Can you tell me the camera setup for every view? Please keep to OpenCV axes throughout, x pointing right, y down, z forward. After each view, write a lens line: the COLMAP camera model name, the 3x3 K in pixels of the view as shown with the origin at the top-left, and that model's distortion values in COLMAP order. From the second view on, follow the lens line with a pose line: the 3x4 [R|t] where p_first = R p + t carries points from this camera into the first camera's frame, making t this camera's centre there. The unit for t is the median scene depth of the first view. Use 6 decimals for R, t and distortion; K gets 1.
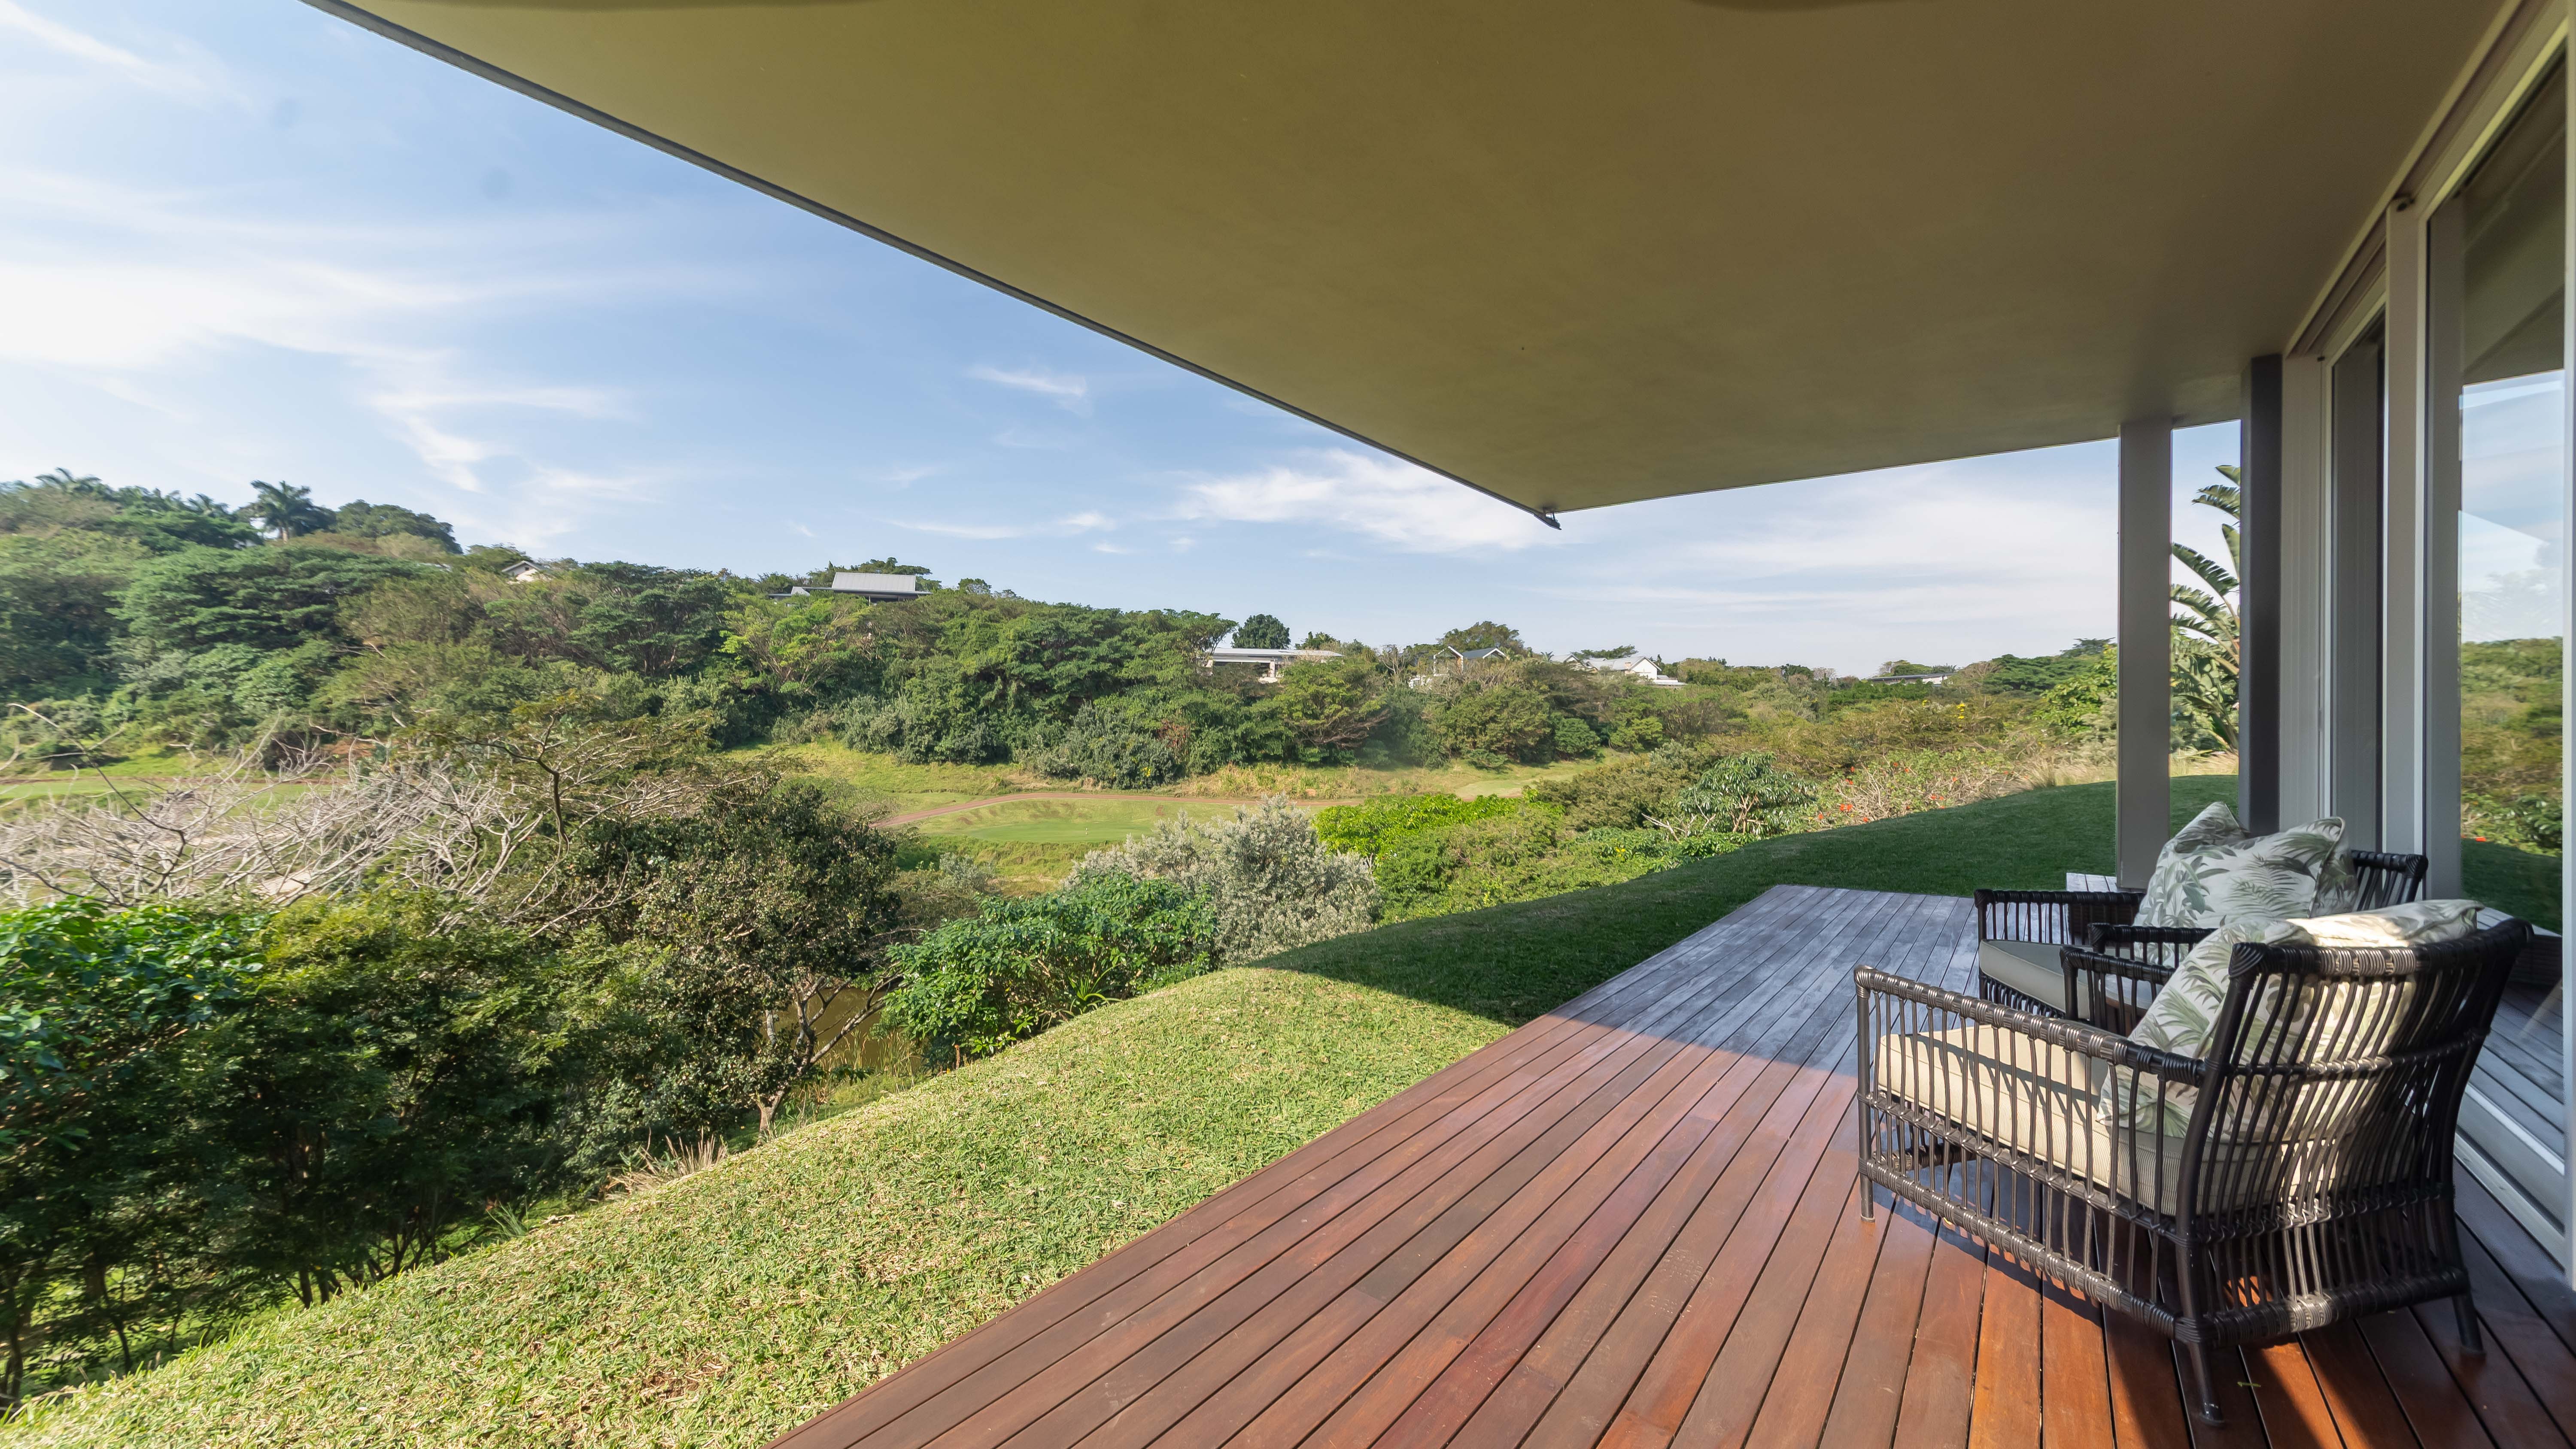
lens RADIAL K [[925.0, 0, 1269.9], [0, 925.0, 726.1], [0, 0, 1]] dist [0.007028, -0.000416]
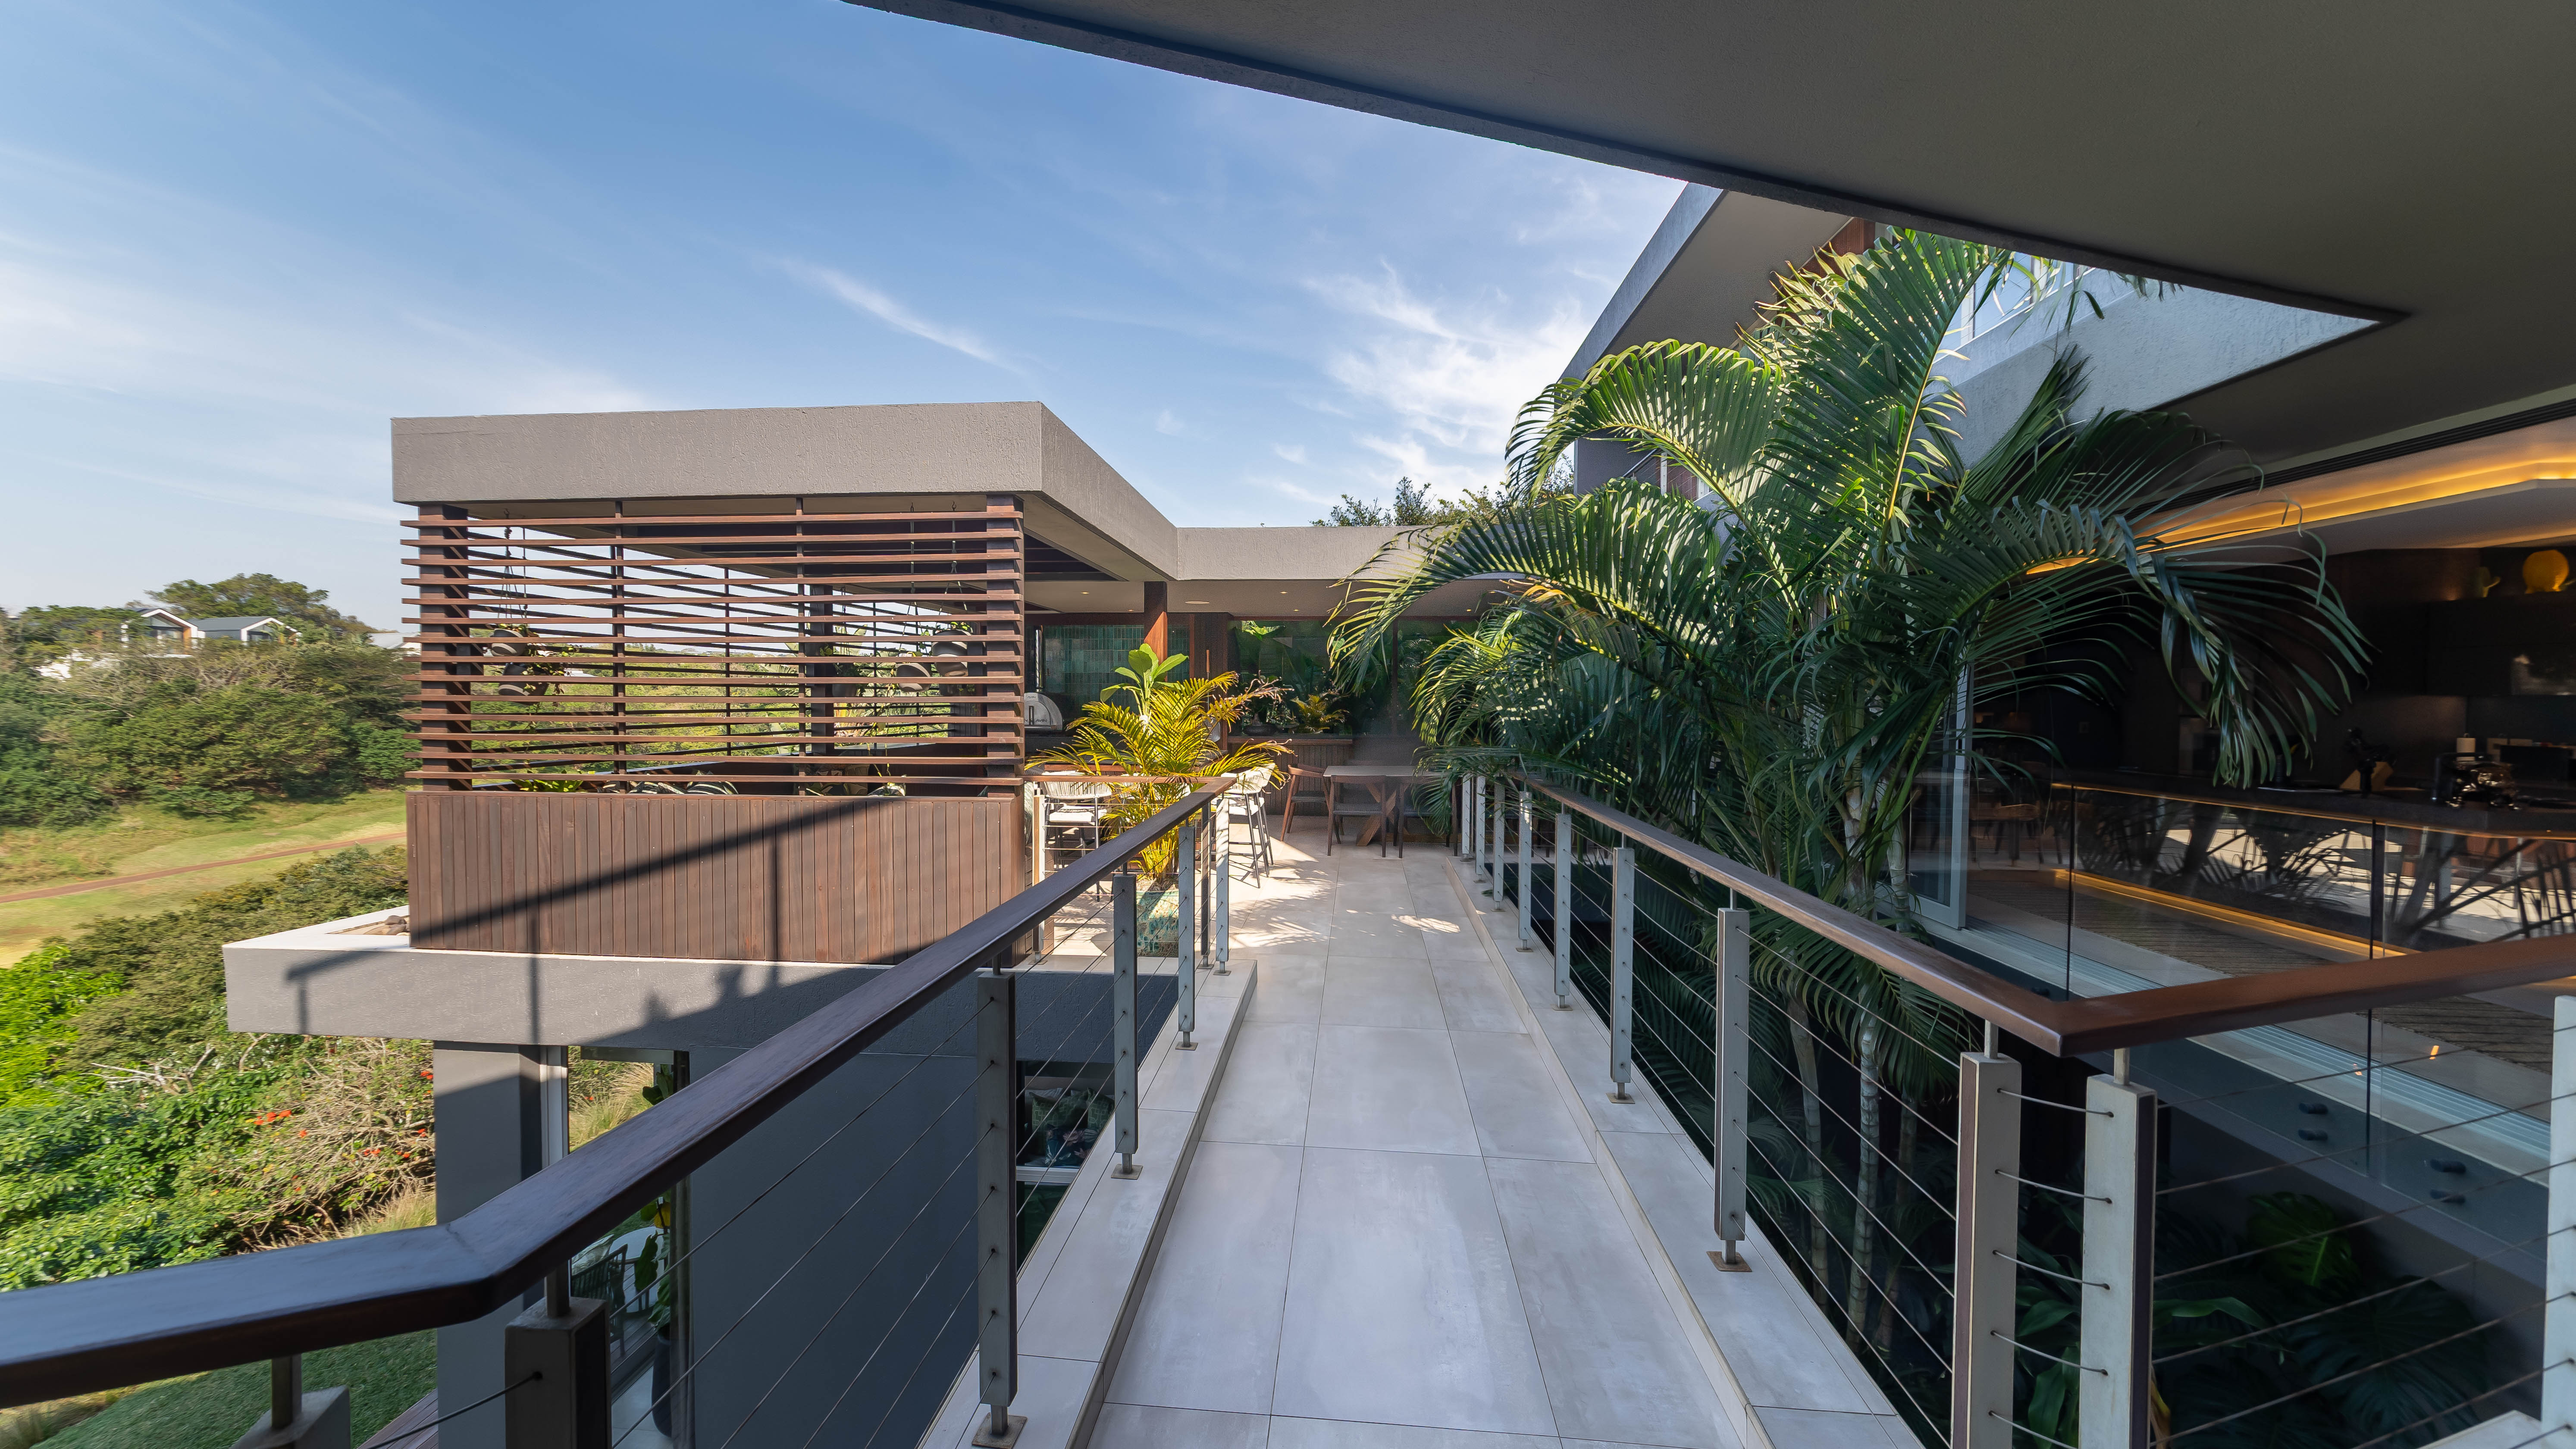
lens RADIAL K [[925.0, 0, 1276.5], [0, 925.0, 715.8], [0, 0, 1]] dist [0.007028, -0.000416]
pose [[0.550046, -0.021588, 0.834856, 0.112511], [-0.004064, 0.999585, 0.028525, -0.049665], [-0.835125, -0.019083, 0.549730, 0.019358]]
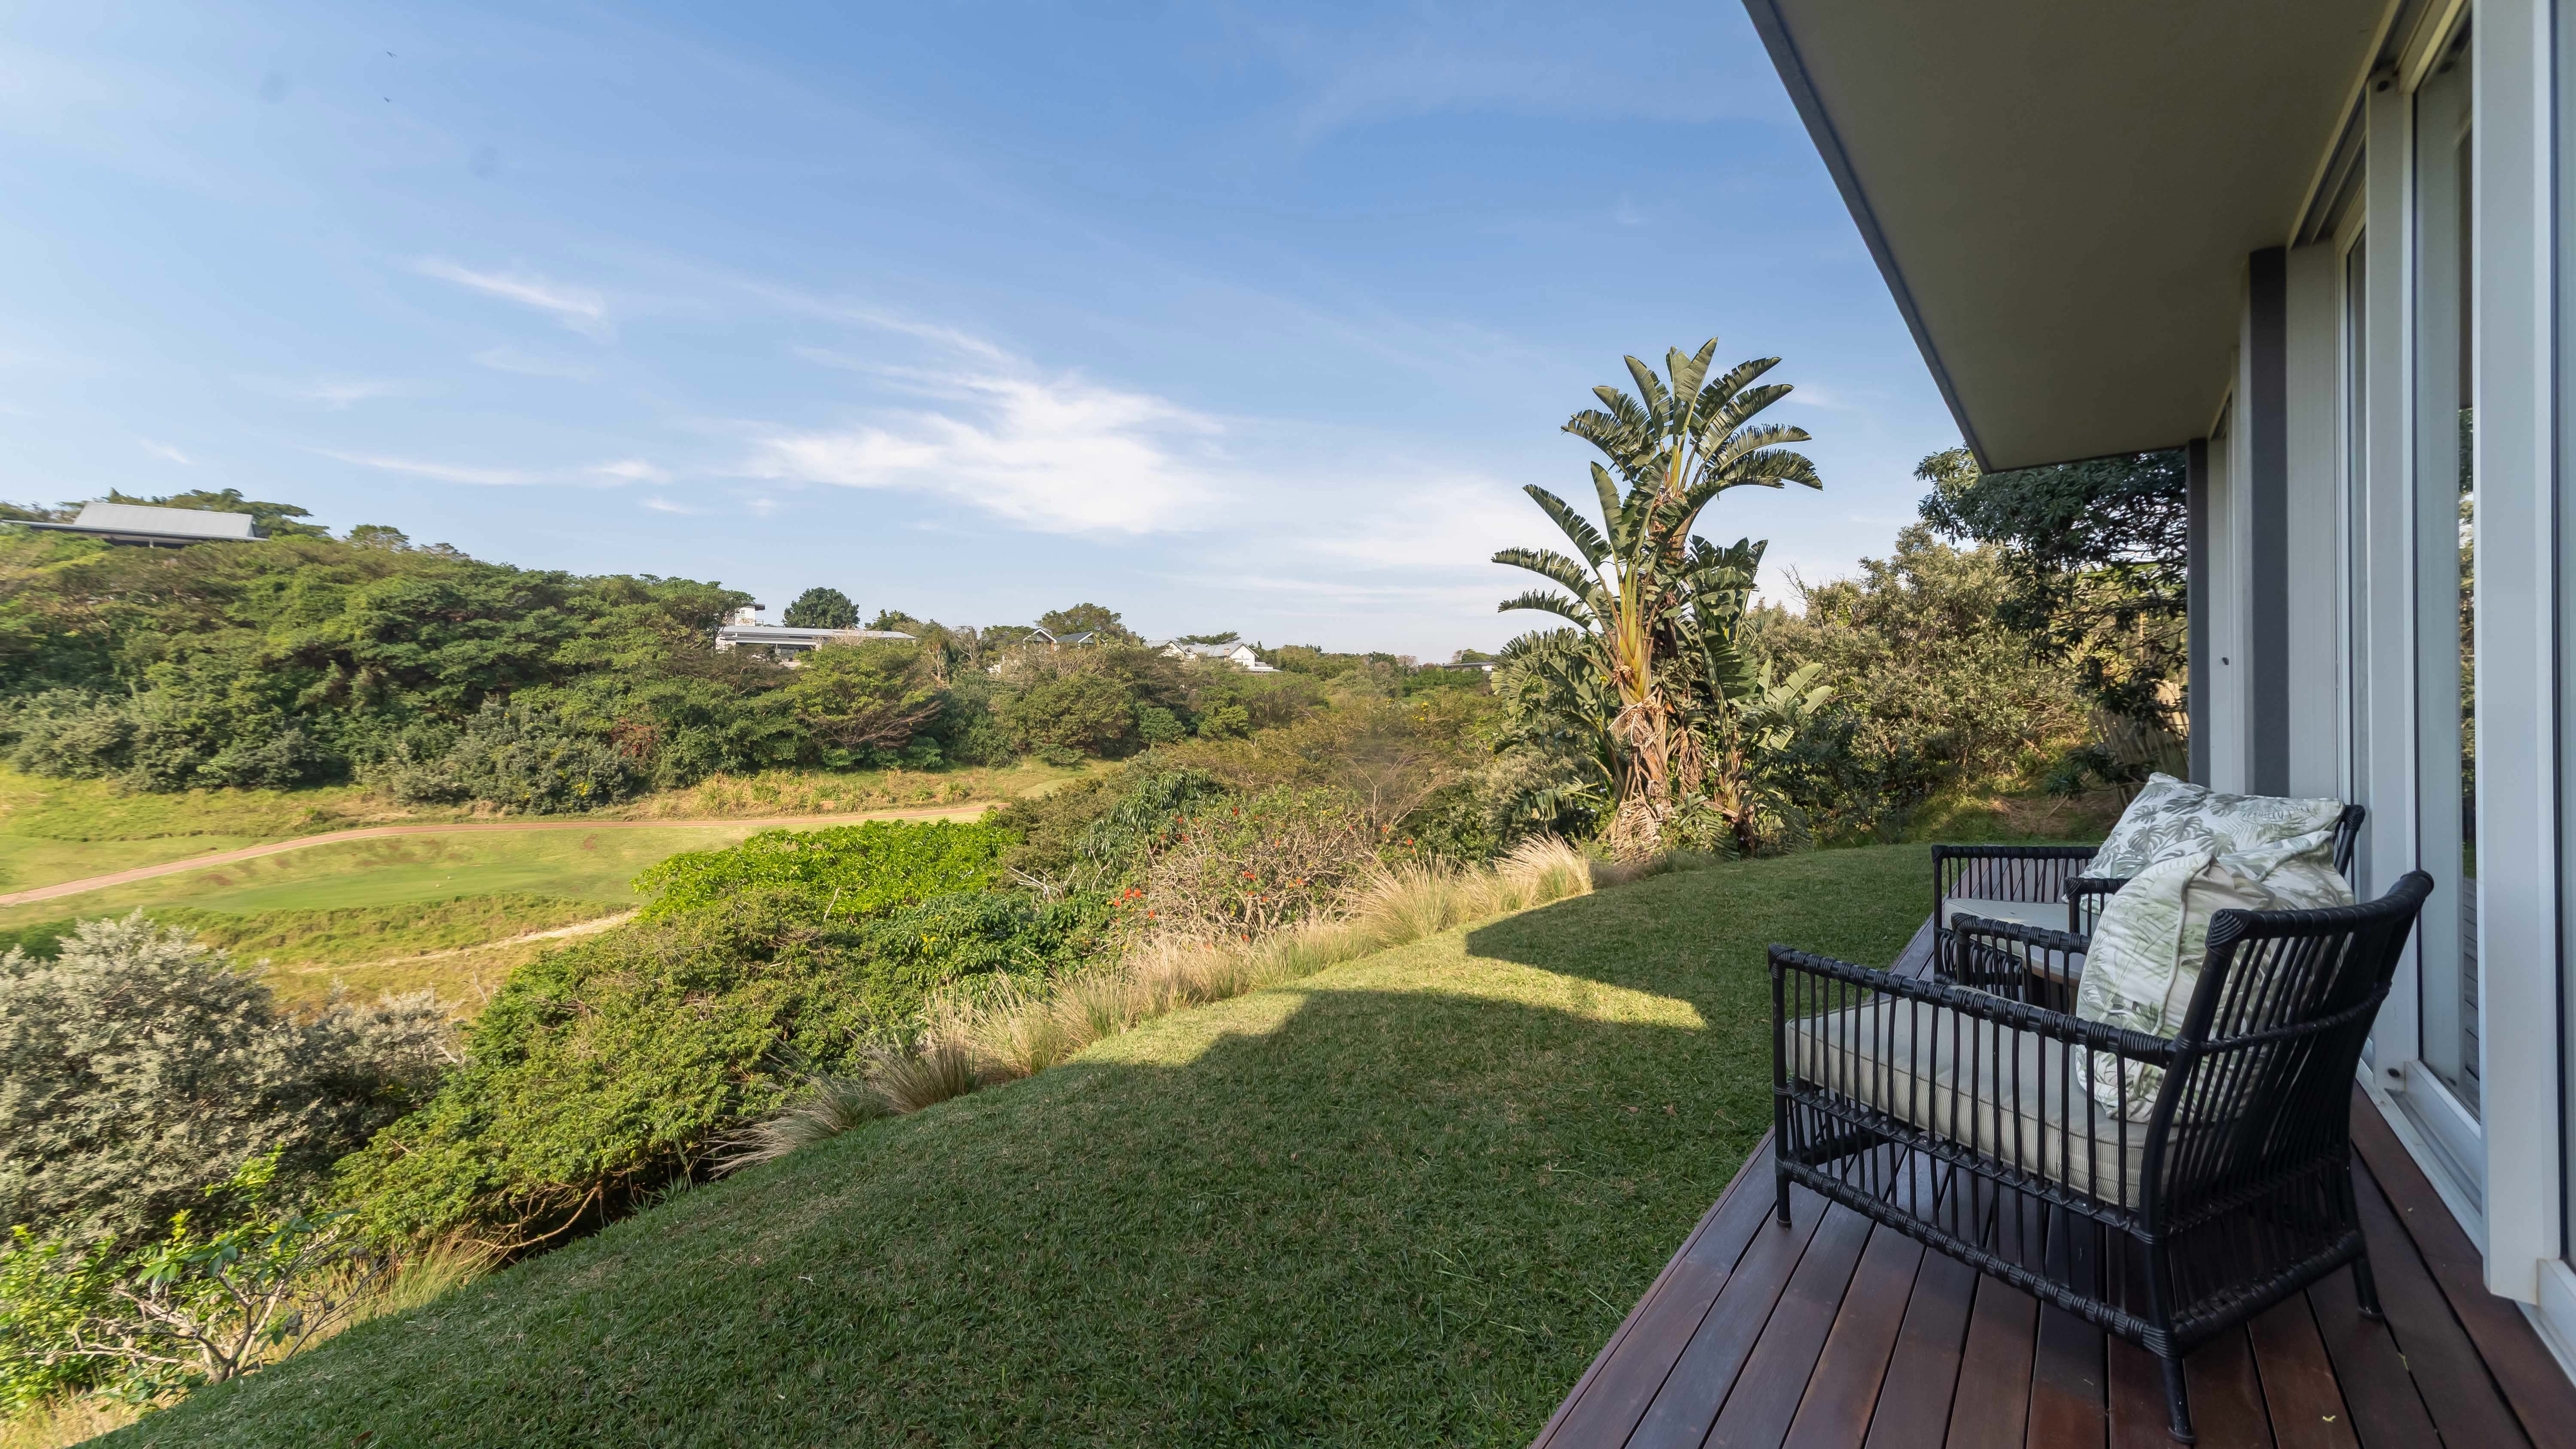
lens RADIAL K [[925.0, 0, 1264.5], [0, 925.0, 710.3], [0, 0, 1]] dist [0.007028, -0.000416]
pose [[0.937786, -0.013904, 0.346934, 0.118015], [0.013750, 0.999901, 0.002904, -0.008315], [-0.346940, 0.002048, 0.937885, 0.094068]]
